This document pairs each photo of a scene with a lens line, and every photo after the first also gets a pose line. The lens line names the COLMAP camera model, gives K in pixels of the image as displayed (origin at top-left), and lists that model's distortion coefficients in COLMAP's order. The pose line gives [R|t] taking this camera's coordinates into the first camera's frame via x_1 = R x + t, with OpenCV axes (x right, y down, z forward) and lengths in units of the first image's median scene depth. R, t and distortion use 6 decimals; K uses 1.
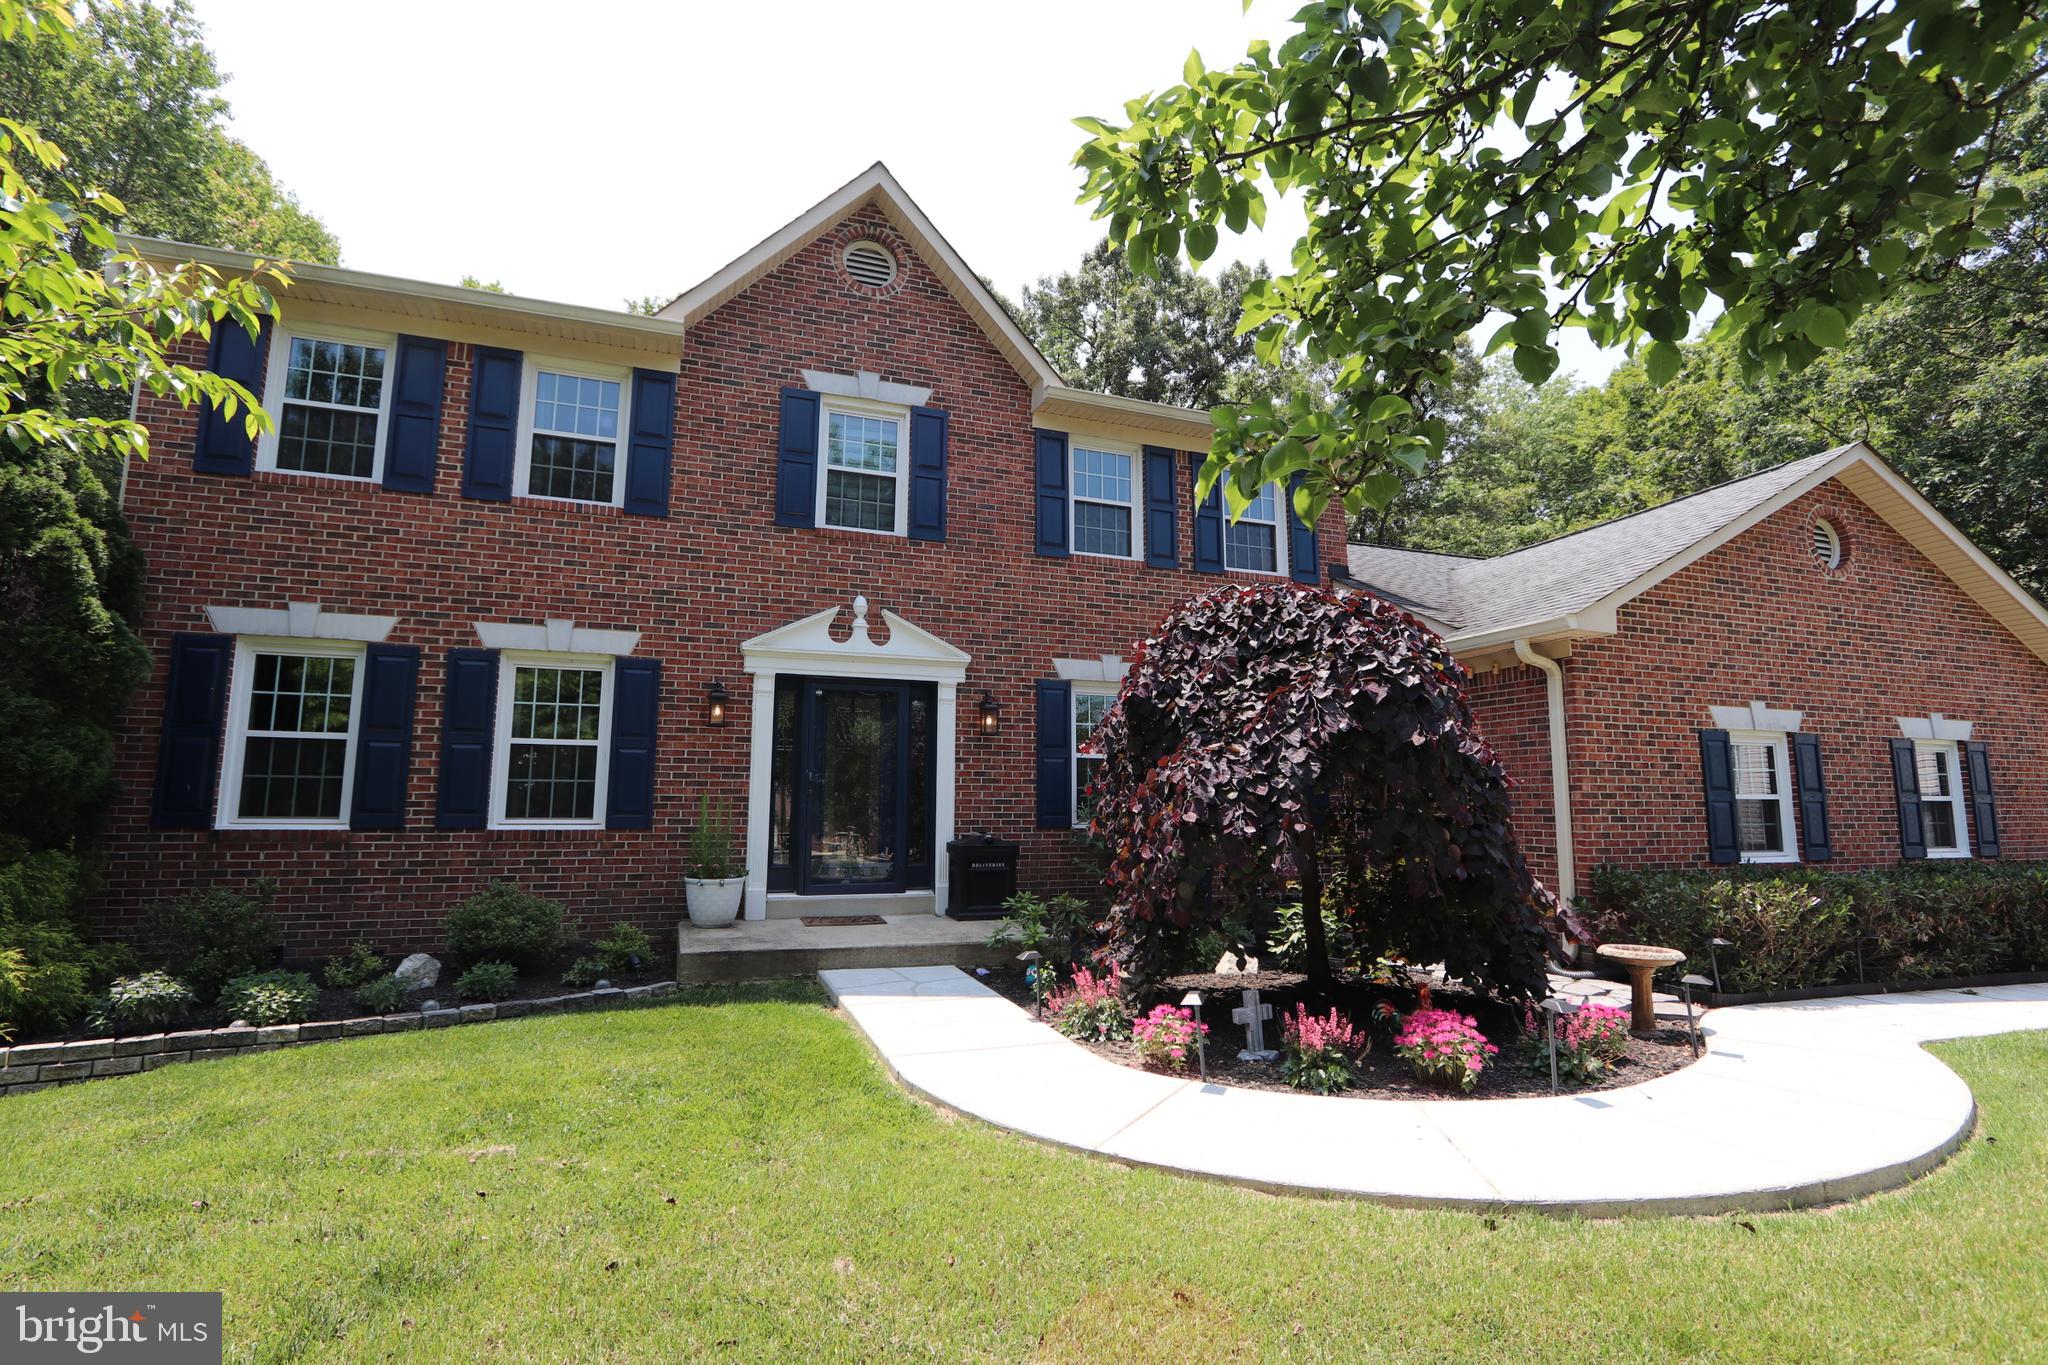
lens RADIAL K [[973.9, 0, 1022.5], [0, 973.9, 690.0], [0, 0, 1]] dist [-0.016286, 0.000218]
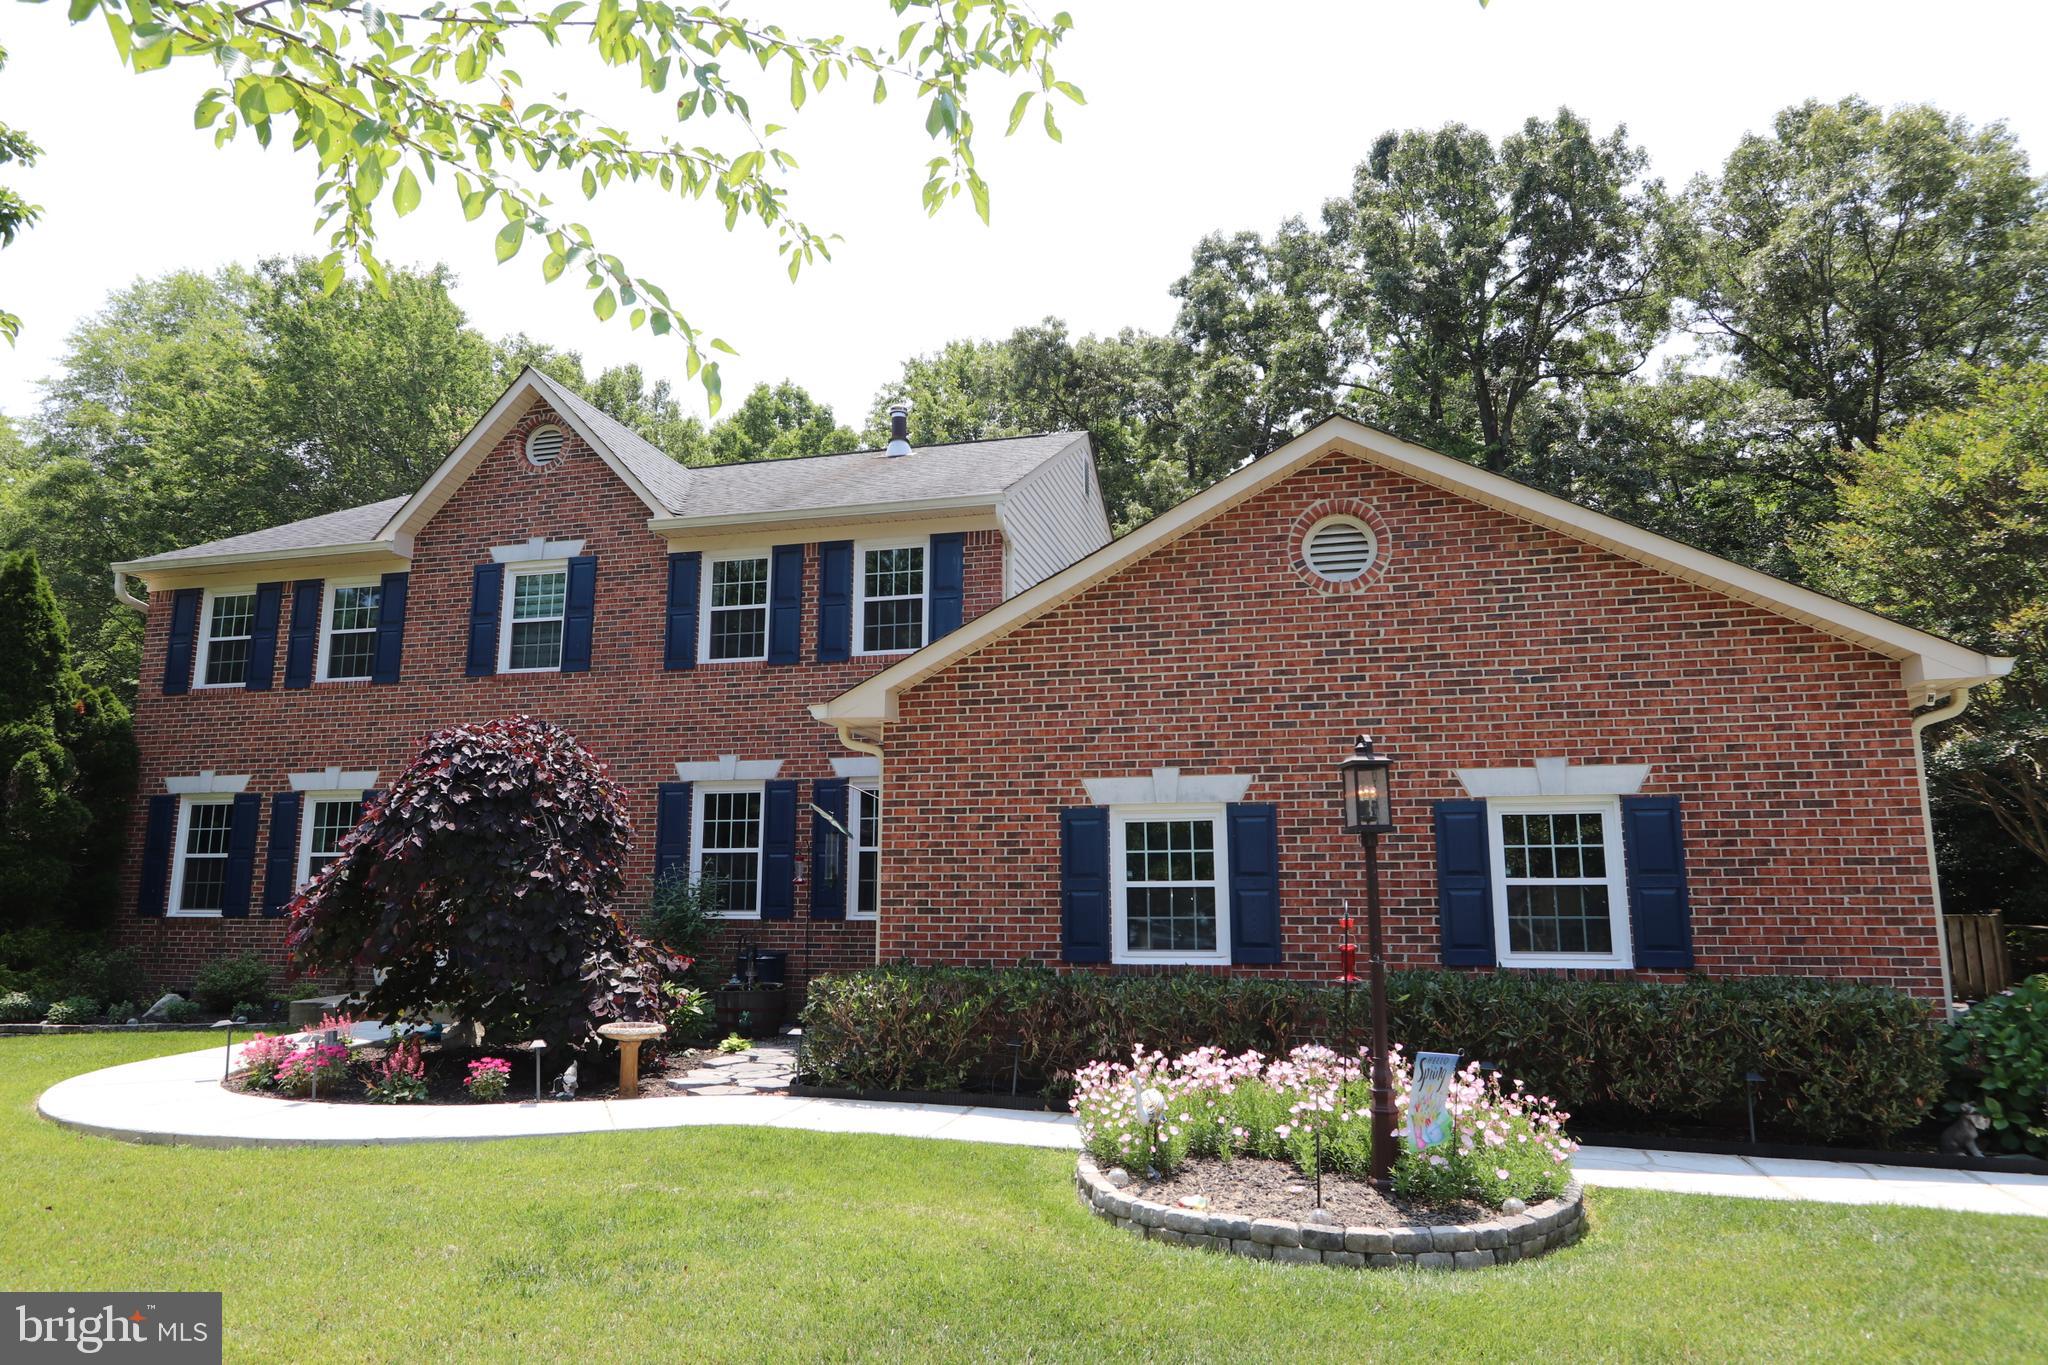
lens RADIAL K [[1328.4, 0, 1020.8], [0, 1328.4, 676.8], [0, 0, 1]] dist [-0.009625, 0.001284]
pose [[0.818658, -0.100094, -0.565492, 1.296911], [0.074906, 0.994893, -0.067658, 0.001622], [0.569376, 0.013030, 0.821974, -0.010534]]
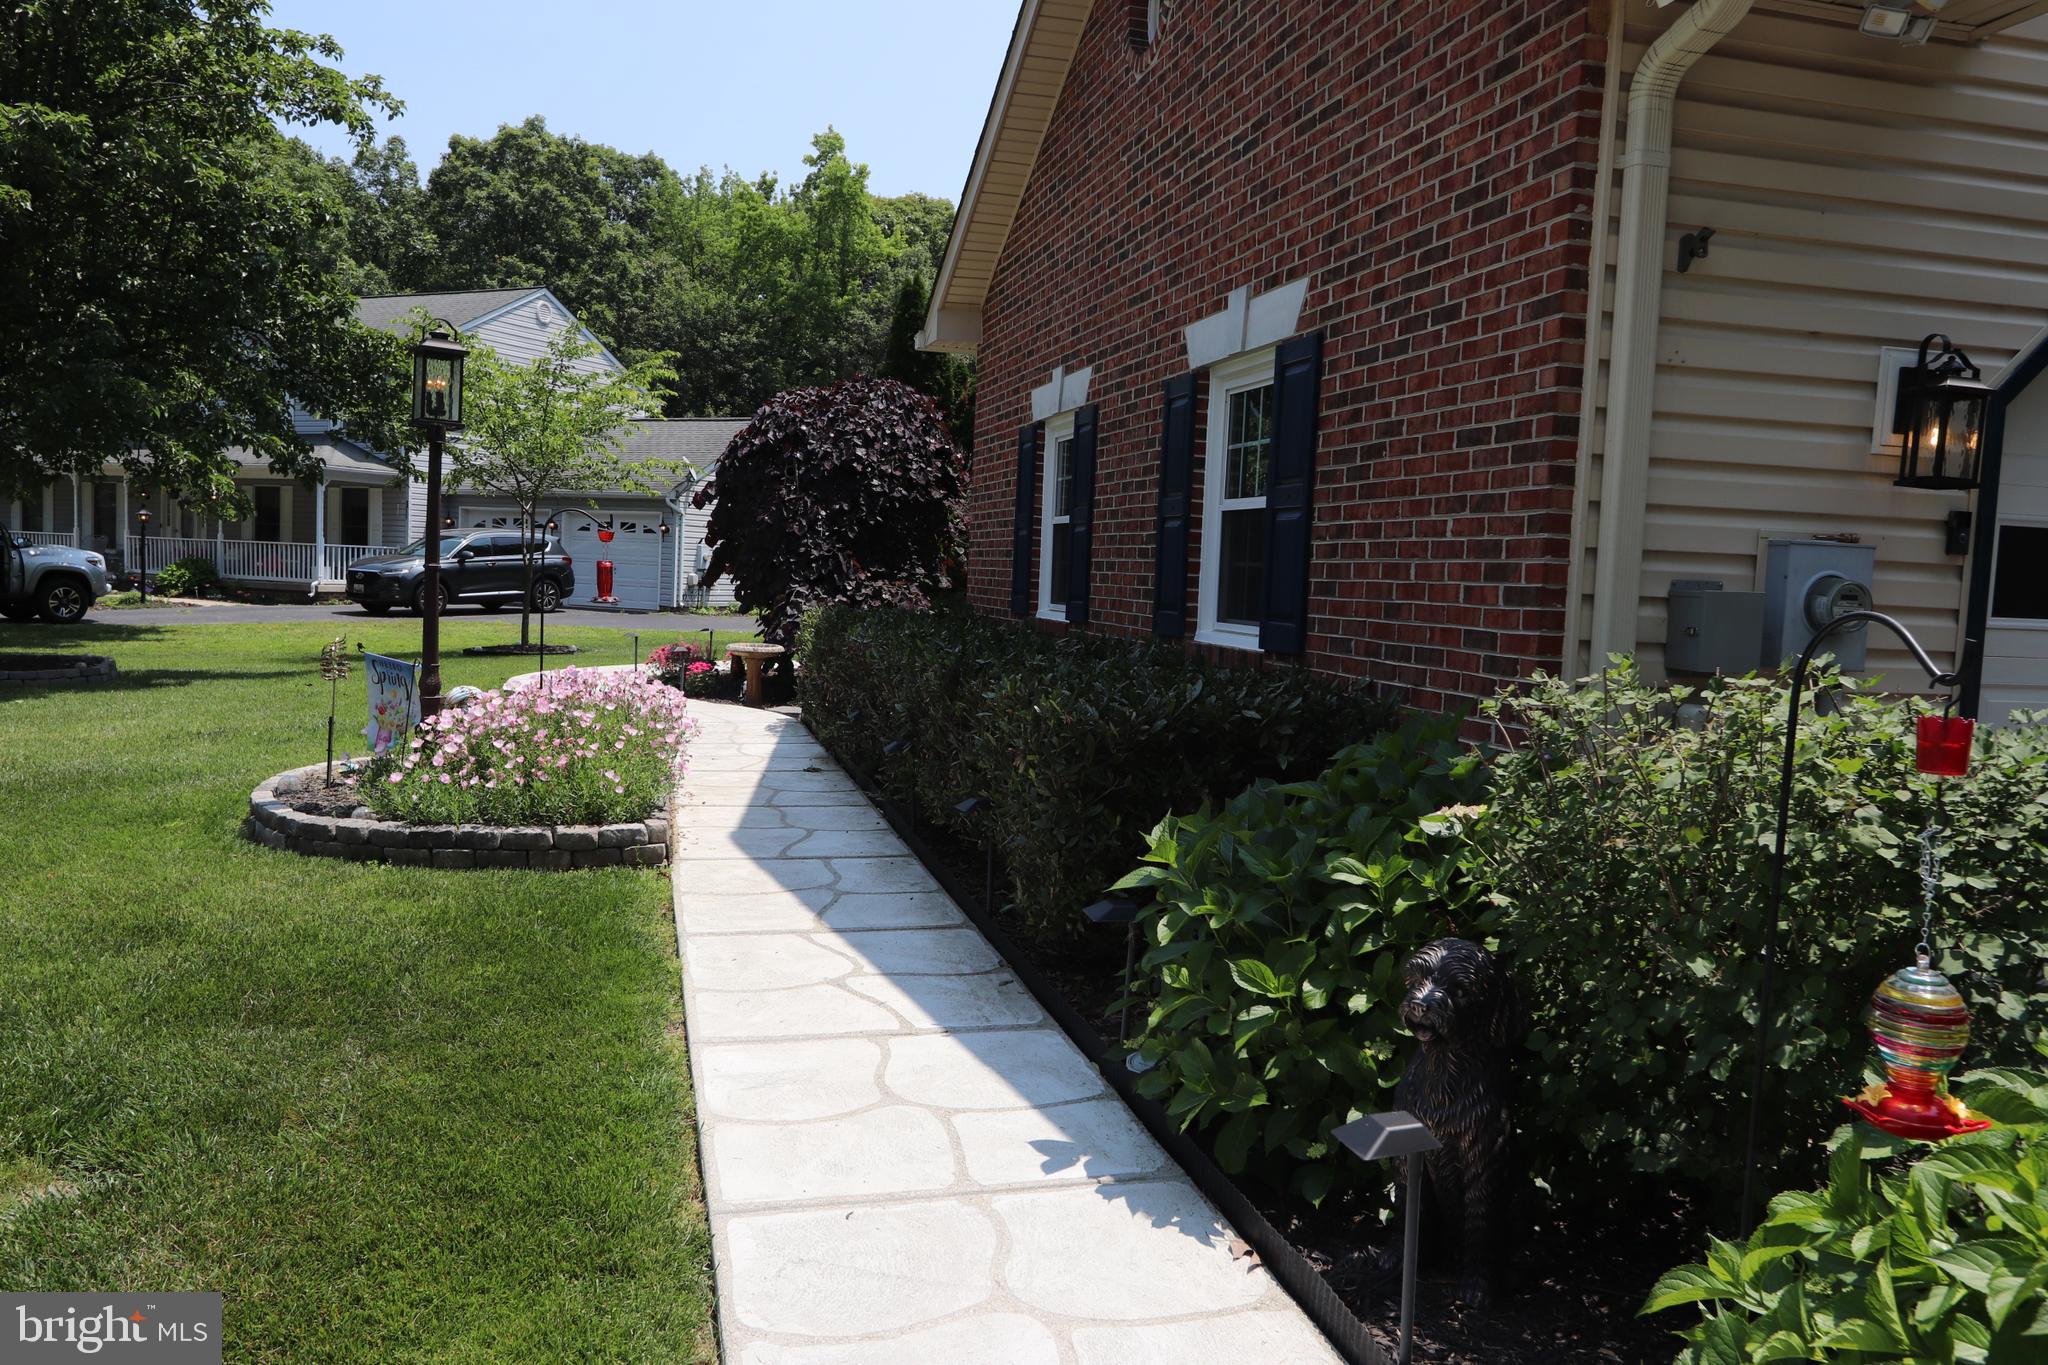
lens RADIAL K [[1543.7, 0, 1022.4], [0, 1543.7, 669.6], [0, 0, 1]] dist [0.000507, 0.006612]
pose [[-0.106240, 0.055298, -0.992802, 1.755056], [0.085936, 0.995227, 0.046237, 0.157551], [0.990620, -0.080405, -0.110485, 1.058941]]
